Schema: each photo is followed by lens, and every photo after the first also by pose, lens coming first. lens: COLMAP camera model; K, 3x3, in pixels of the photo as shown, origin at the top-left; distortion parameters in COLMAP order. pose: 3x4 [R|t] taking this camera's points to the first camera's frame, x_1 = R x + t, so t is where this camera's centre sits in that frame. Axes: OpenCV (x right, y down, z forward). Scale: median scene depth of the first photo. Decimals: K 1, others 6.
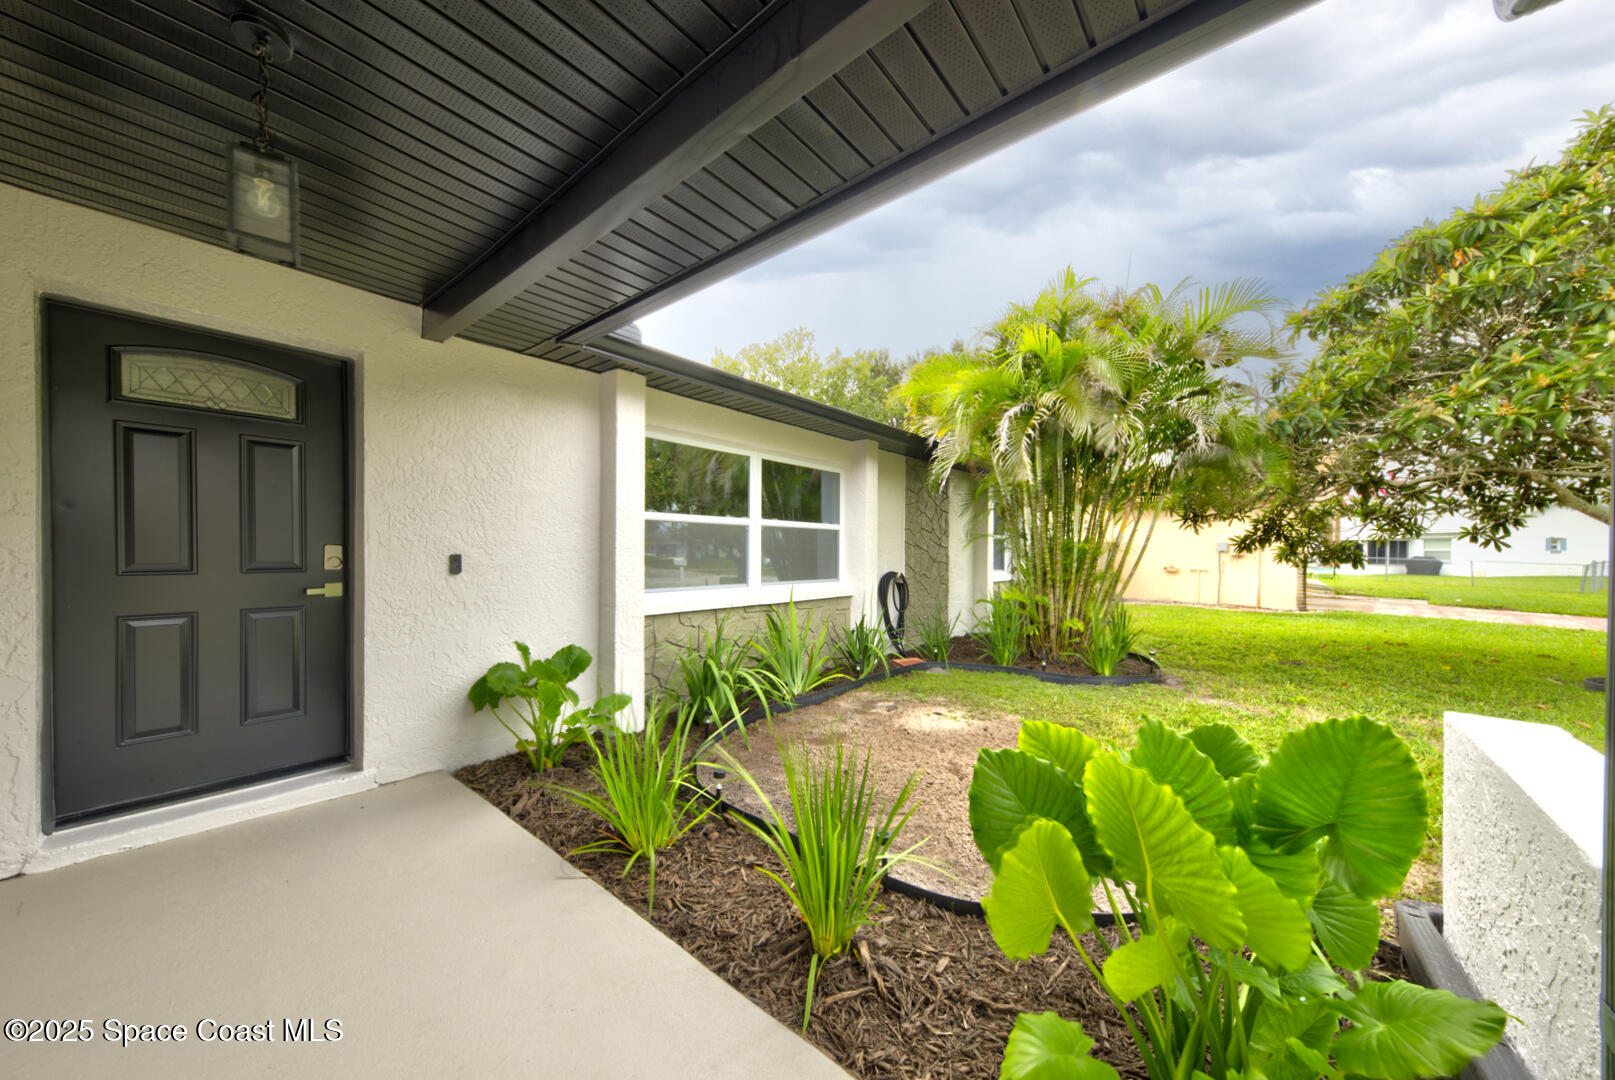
lens RADIAL K [[555.8, 0, 811.6], [0, 555.8, 556.8], [0, 0, 1]] dist [0.023371, -0.003235]
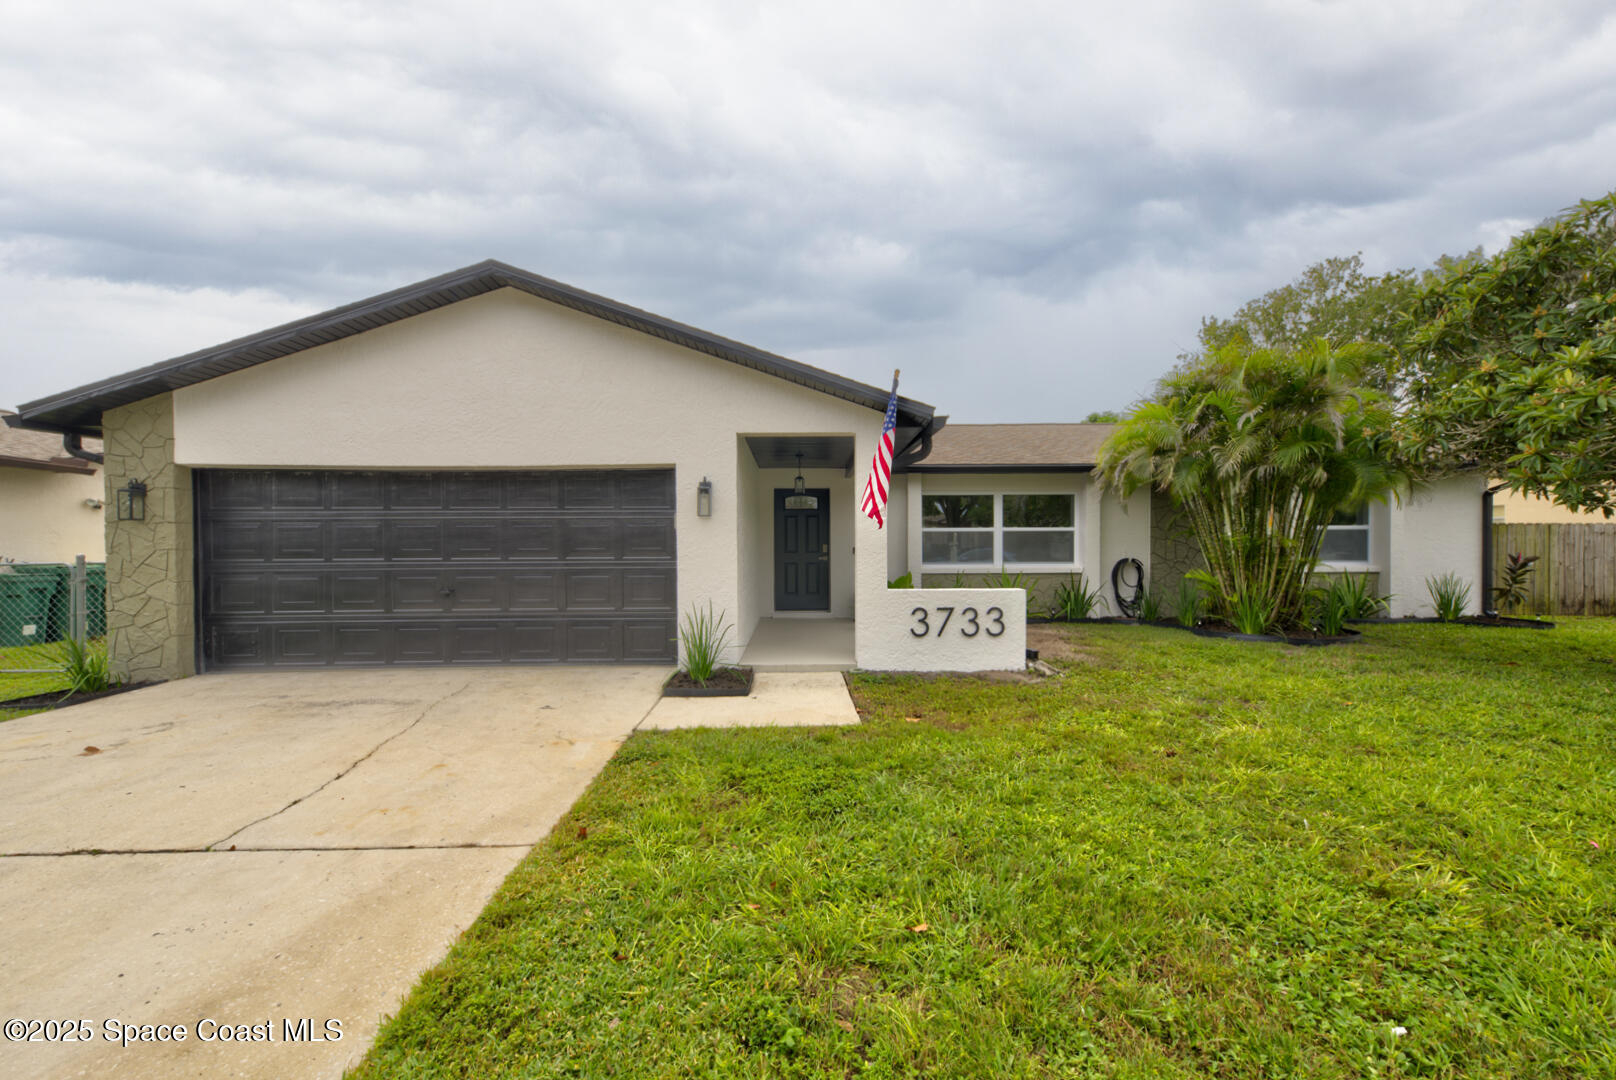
lens RADIAL K [[655.5, 0, 810.2], [0, 655.5, 545.3], [0, 0, 1]] dist [0.002374, 0.000095]
pose [[0.663299, -0.013381, -0.748235, 1.160588], [0.000807, 0.999852, -0.017166, 0.029247], [0.748354, 0.010782, 0.663212, -0.948215]]
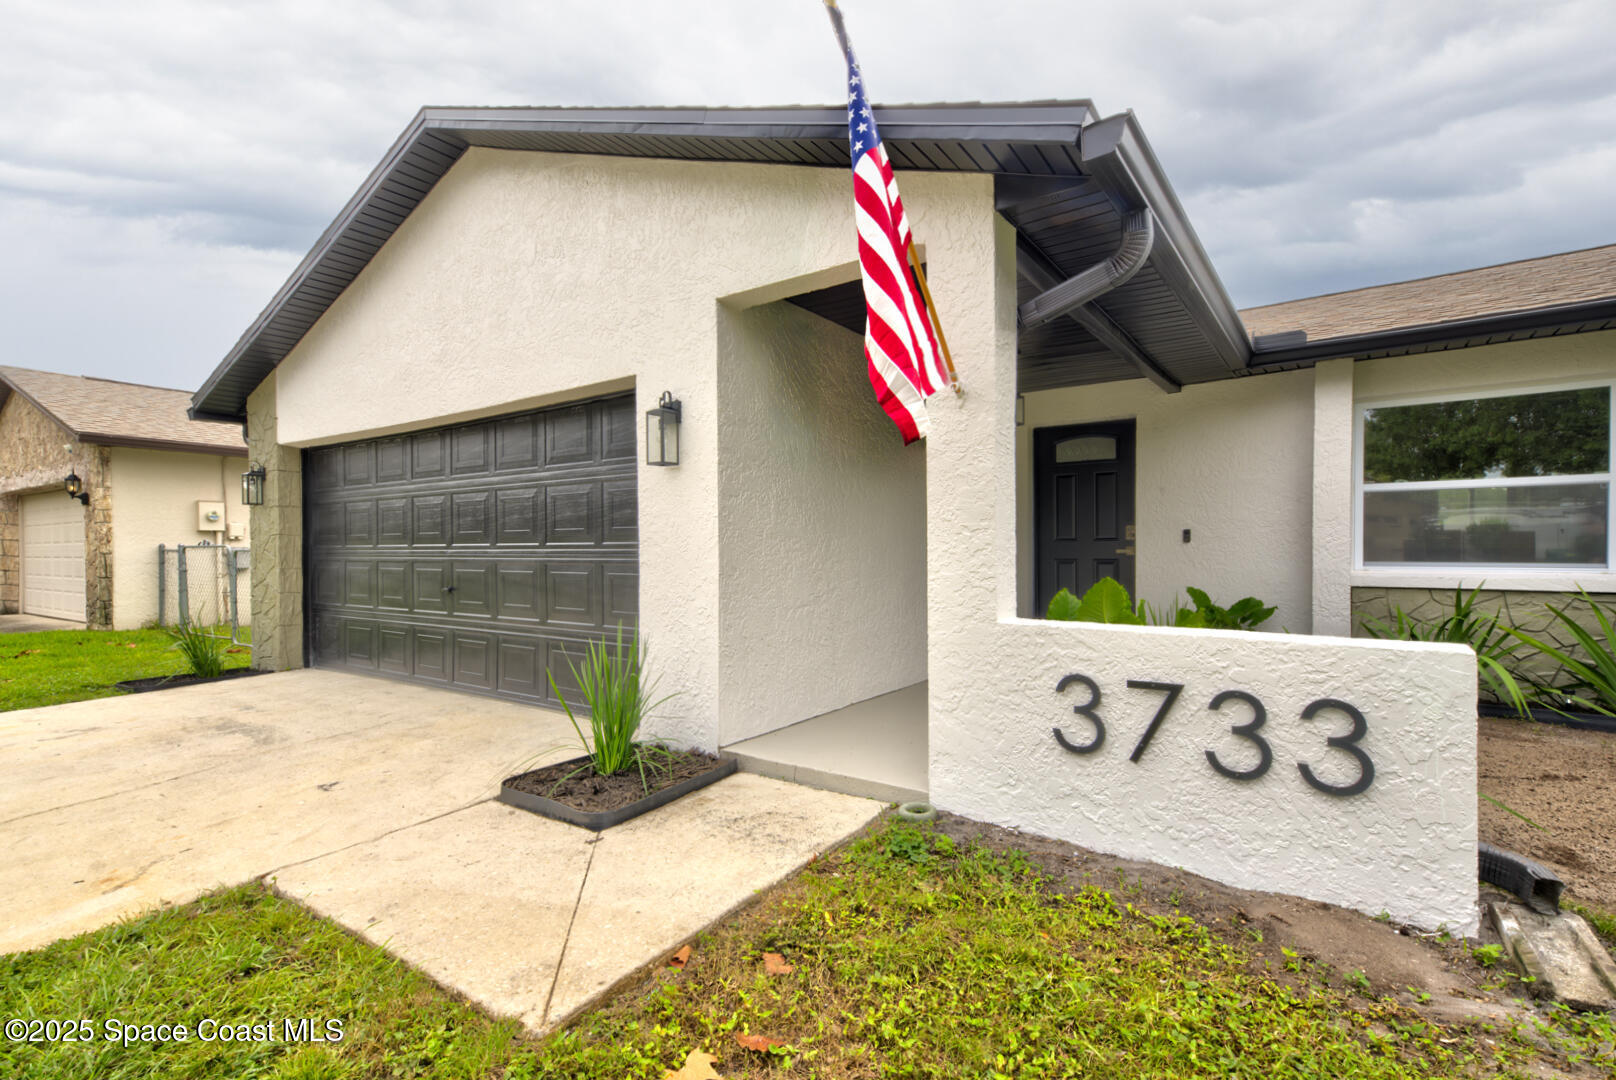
lens RADIAL K [[759.0, 0, 803.2], [0, 759.0, 552.2], [0, 0, 1]] dist [0.026584, 0.000296]
pose [[0.068602, -0.003475, -0.997638, 0.851091], [-0.007738, 0.999962, -0.004015, 0.046375], [0.997614, 0.007995, 0.068572, -0.110037]]
